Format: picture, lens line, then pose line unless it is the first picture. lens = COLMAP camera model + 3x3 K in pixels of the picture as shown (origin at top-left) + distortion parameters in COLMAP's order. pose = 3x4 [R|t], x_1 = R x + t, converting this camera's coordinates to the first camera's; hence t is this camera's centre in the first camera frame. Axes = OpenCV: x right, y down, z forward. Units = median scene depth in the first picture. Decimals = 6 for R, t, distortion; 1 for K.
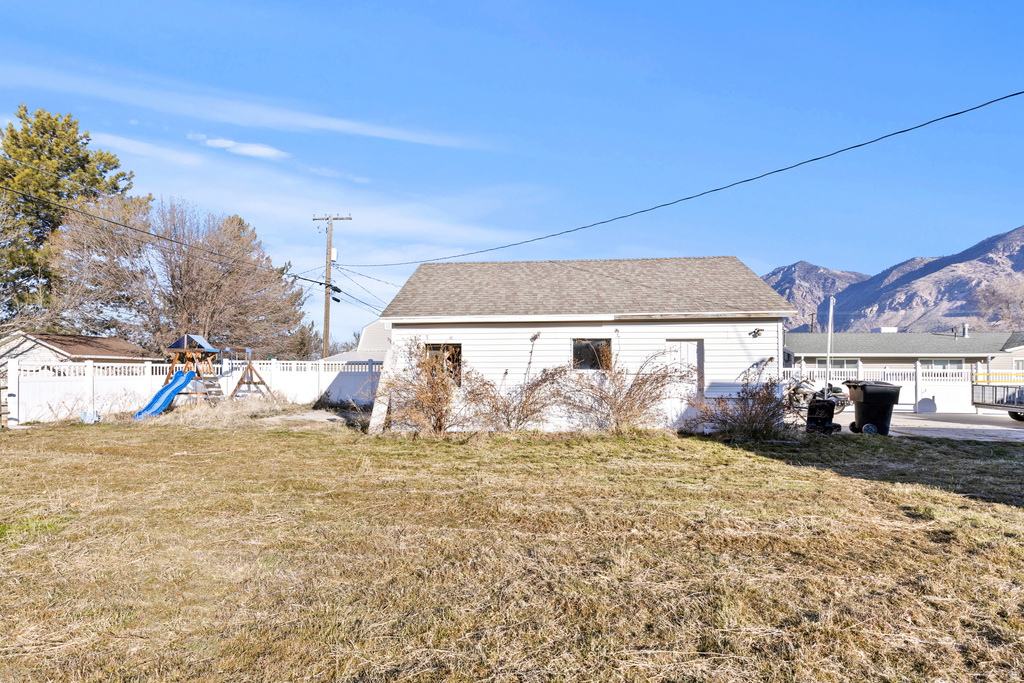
lens RADIAL K [[464.6, 0, 509.2], [0, 464.6, 352.9], [0, 0, 1]] dist [0.000689, 0.000021]
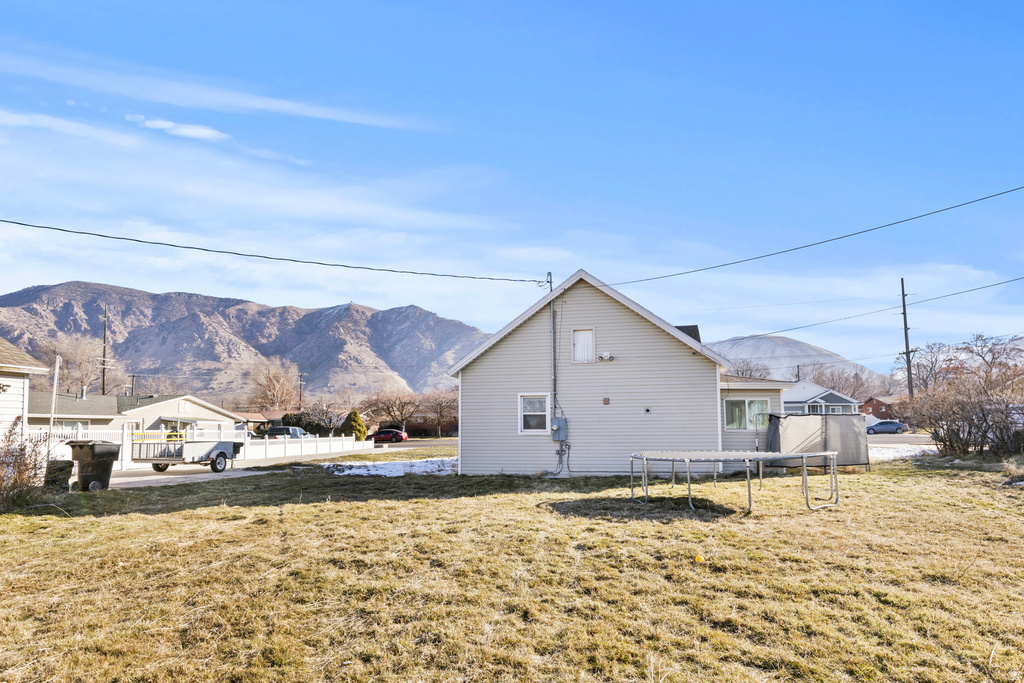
lens RADIAL K [[608.5, 0, 512.0], [0, 608.5, 341.5], [0, 0, 1]] dist [-0.001831, -0.000600]
pose [[0.055174, 0.136915, 0.989045, -0.498806], [-0.022622, 0.990471, -0.135850, 0.002334], [-0.998220, -0.014879, 0.057746, -0.029192]]
